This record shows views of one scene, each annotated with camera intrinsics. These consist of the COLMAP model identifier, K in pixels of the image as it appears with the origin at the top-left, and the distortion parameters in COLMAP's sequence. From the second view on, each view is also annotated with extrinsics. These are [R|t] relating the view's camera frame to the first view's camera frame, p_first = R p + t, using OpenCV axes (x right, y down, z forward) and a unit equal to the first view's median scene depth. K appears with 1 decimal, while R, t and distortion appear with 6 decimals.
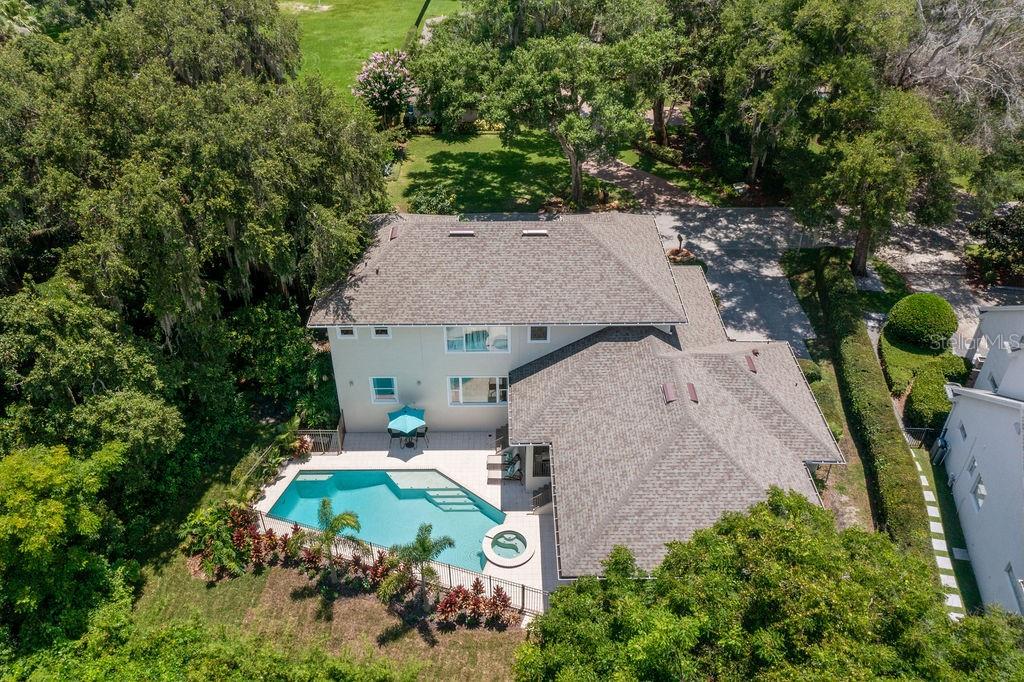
lens RADIAL K [[821.7, 0, 512.0], [0, 821.7, 341.0], [0, 0, 1]] dist [0.013149, 0.003646]
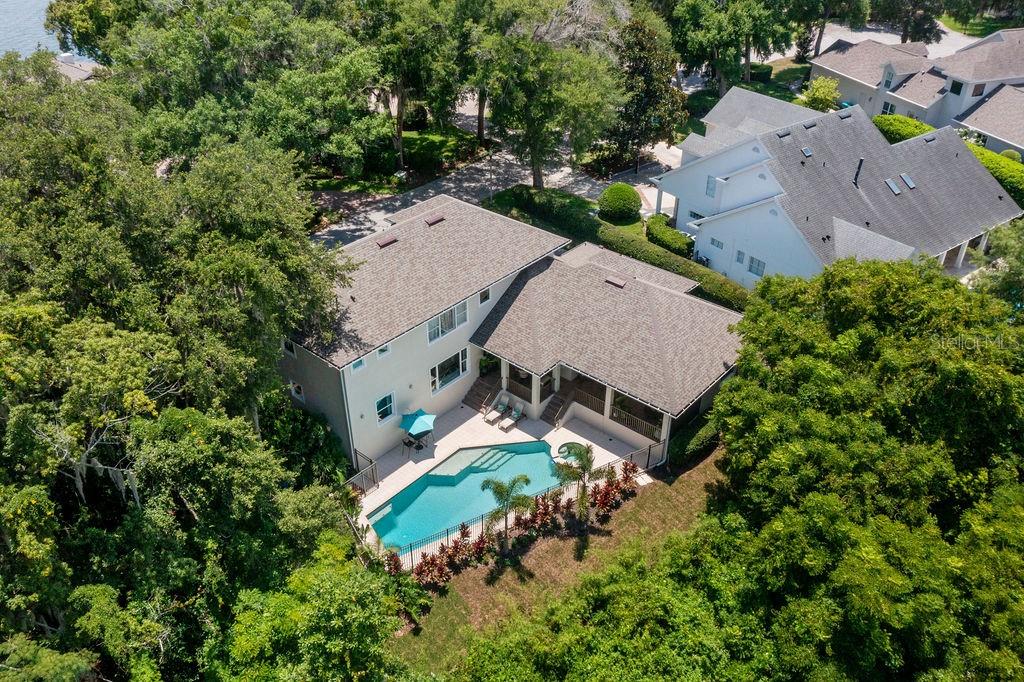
lens RADIAL K [[810.7, 0, 512.0], [0, 810.7, 341.0], [0, 0, 1]] dist [0.003101, 0.000905]
pose [[0.660397, -0.410931, 0.628499, -0.687345], [0.438579, 0.890459, 0.121370, -0.073923], [-0.609528, 0.195494, 0.768283, 0.104328]]
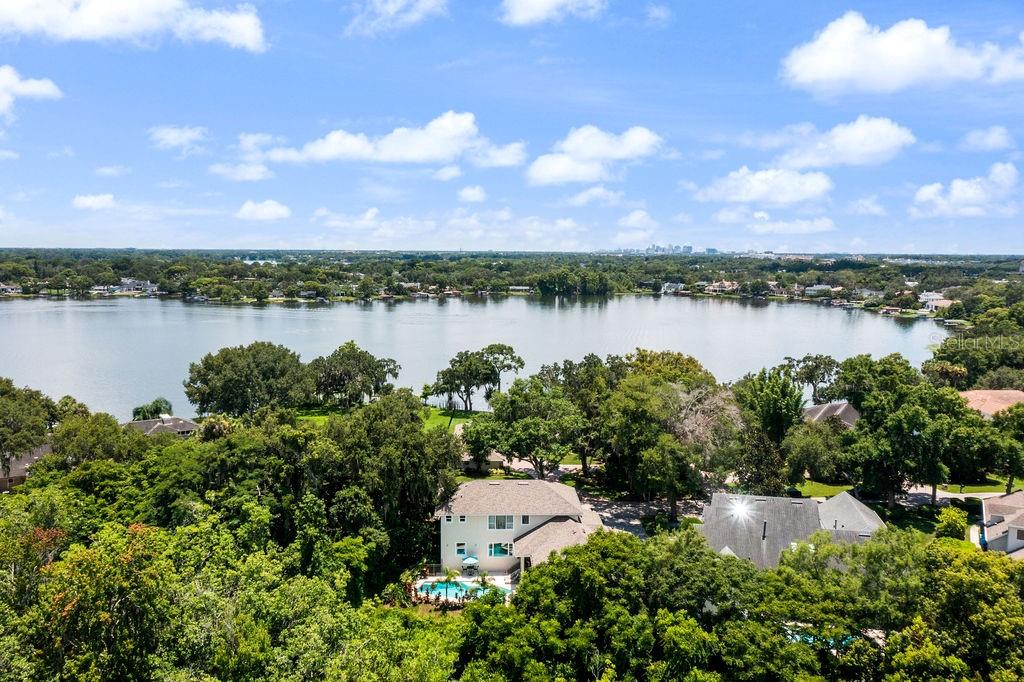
lens RADIAL K [[821.7, 0, 512.0], [0, 821.7, 341.0], [0, 0, 1]] dist [0.013149, 0.003646]
pose [[0.999683, 0.004898, 0.024689, -0.071963], [0.007832, 0.871654, -0.490059, 0.733181], [-0.023921, 0.490097, 0.871339, -1.429703]]
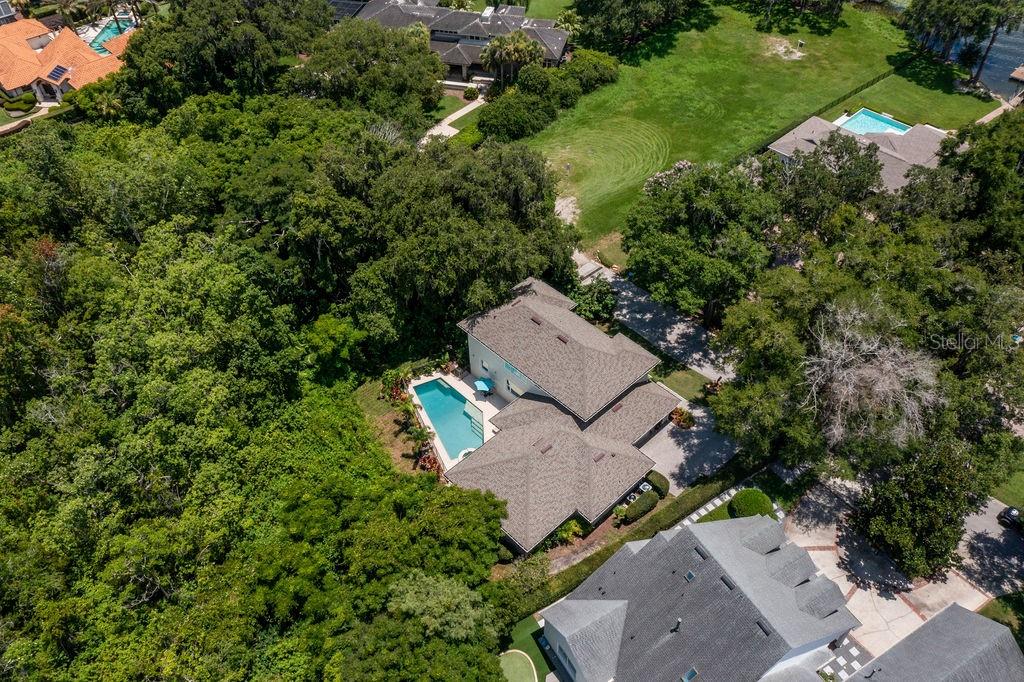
lens RADIAL K [[821.7, 0, 512.0], [0, 821.7, 341.0], [0, 0, 1]] dist [0.013149, 0.003646]
pose [[0.684518, 0.513098, -0.517847, 0.978634], [-0.418217, 0.858233, 0.297541, -0.671311], [0.597101, 0.012900, 0.802063, -0.653386]]
